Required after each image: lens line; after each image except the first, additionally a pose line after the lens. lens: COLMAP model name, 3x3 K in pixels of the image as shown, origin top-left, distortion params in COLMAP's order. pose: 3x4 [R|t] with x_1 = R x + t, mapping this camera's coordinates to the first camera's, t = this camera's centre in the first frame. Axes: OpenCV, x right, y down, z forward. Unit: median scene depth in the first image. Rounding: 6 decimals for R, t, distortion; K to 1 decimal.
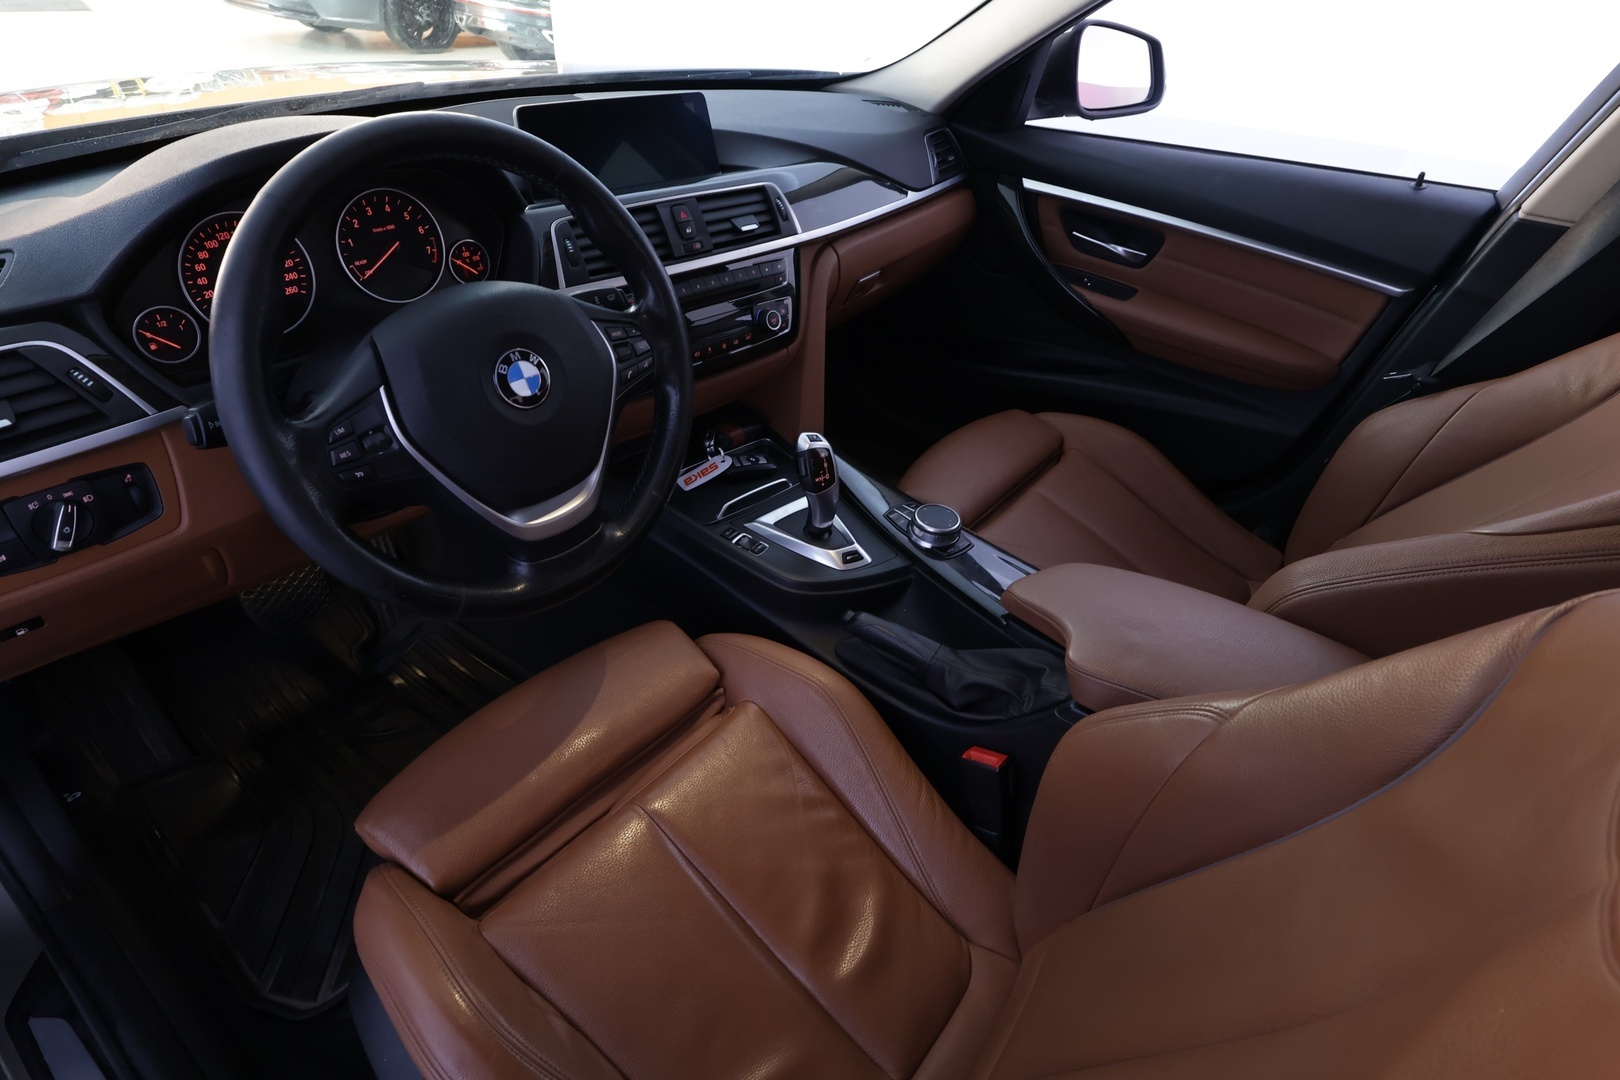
lens RADIAL K [[906.9, 0, 810.0], [0, 906.9, 540.0], [0, 0, 1]] dist [0.000524, 0.000012]
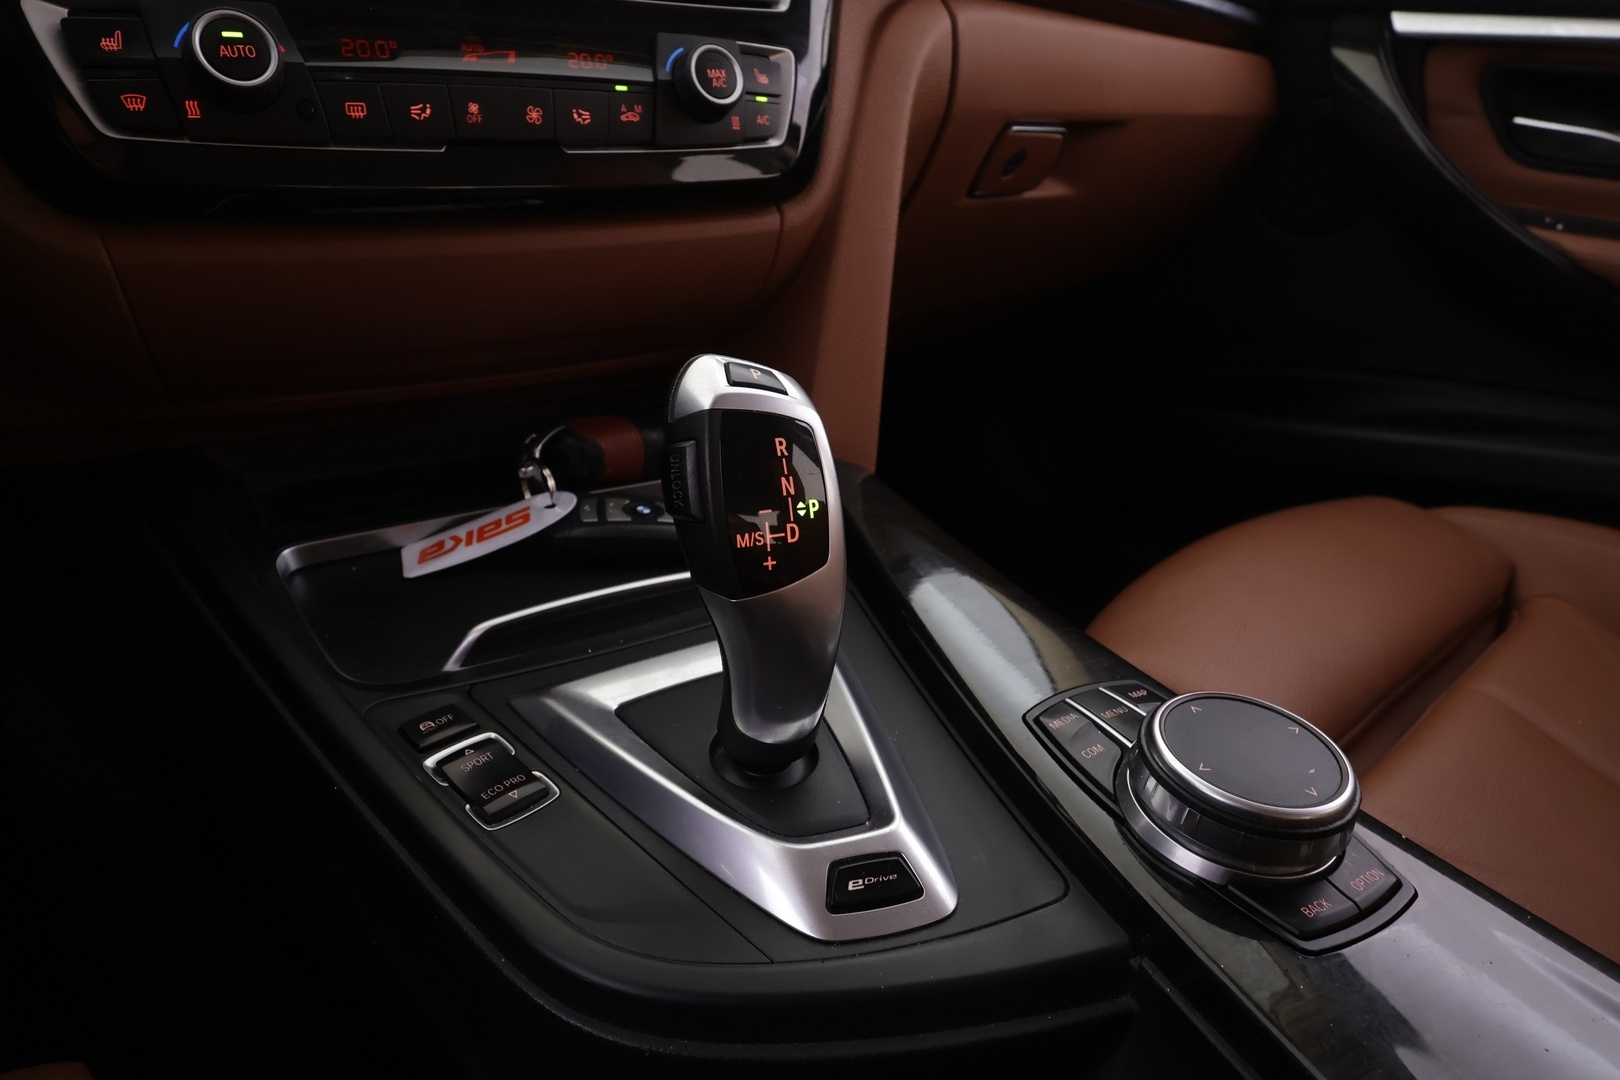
lens RADIAL K [[991.0, 0, 810.0], [0, 991.0, 540.0], [0, 0, 1]] dist [0.002184, 0.001649]
pose [[0.981982, 0.071088, -0.175092, 0.066753], [-0.102670, 0.978567, -0.178508, -0.019976], [0.158649, 0.193268, 0.968234, 0.701154]]
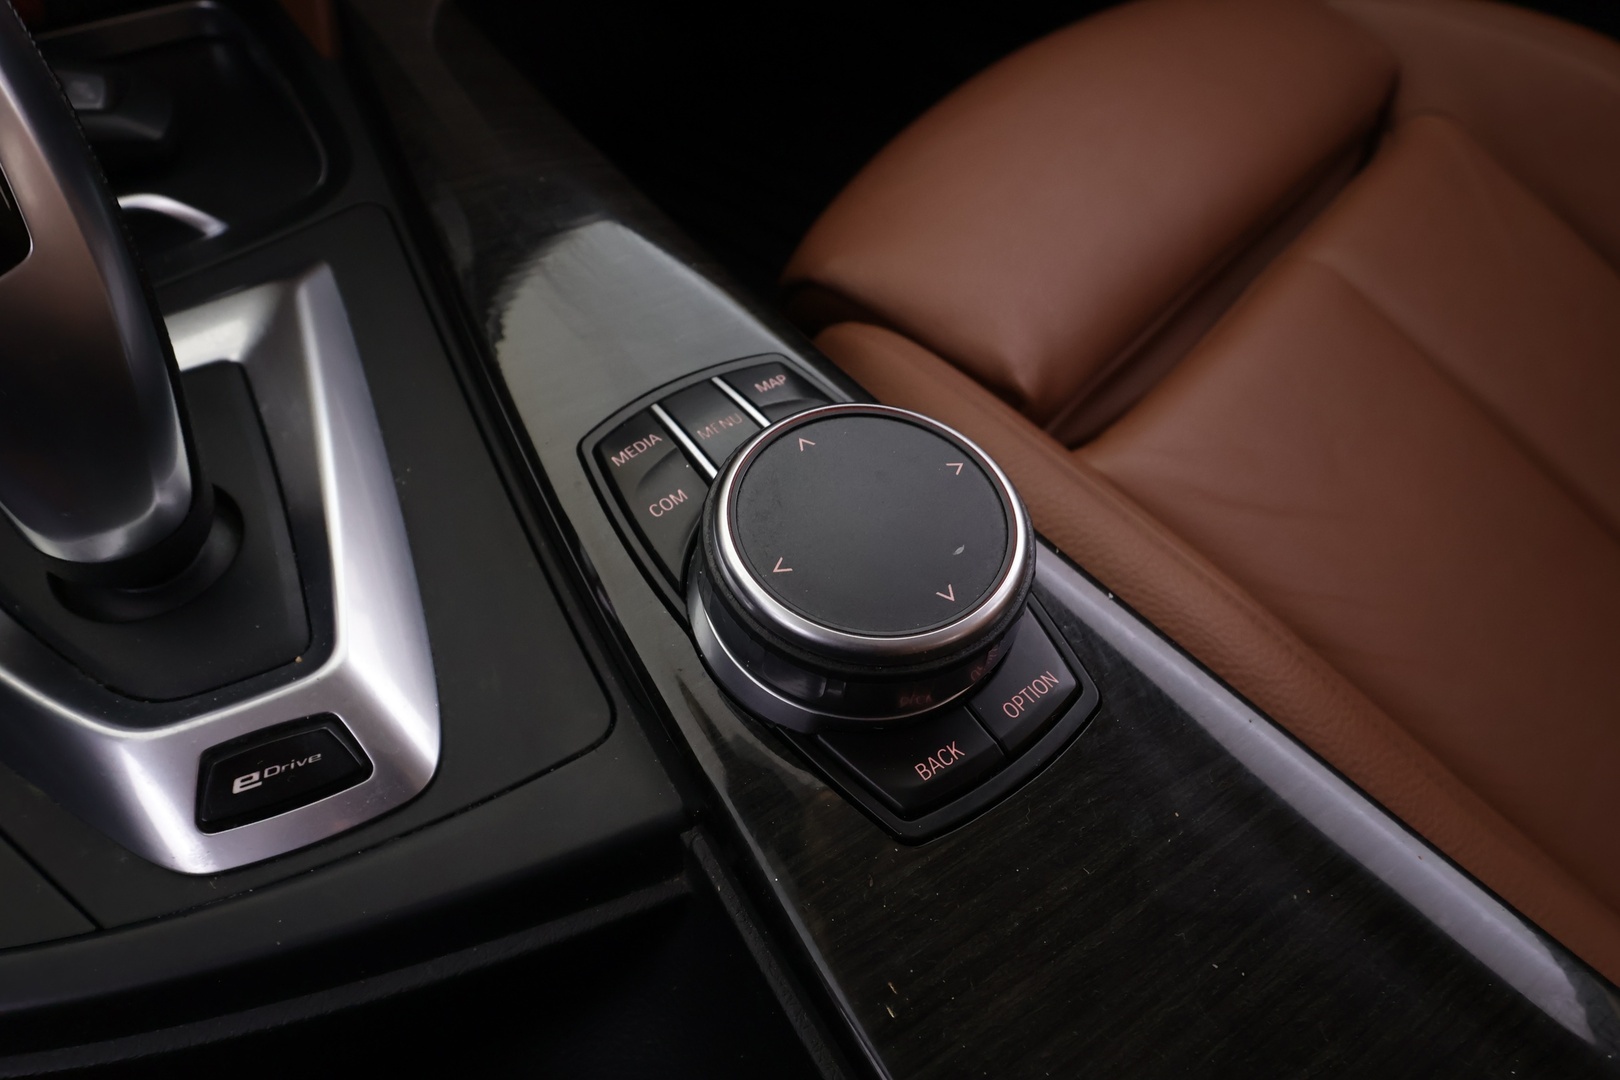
lens RADIAL K [[991.0, 0, 810.0], [0, 991.0, 540.0], [0, 0, 1]] dist [0.002184, 0.001649]
pose [[0.997786, 0.047807, -0.046238, 0.134162], [-0.032877, 0.958868, 0.281943, -0.064486], [0.057815, -0.279799, 0.958316, 0.823305]]
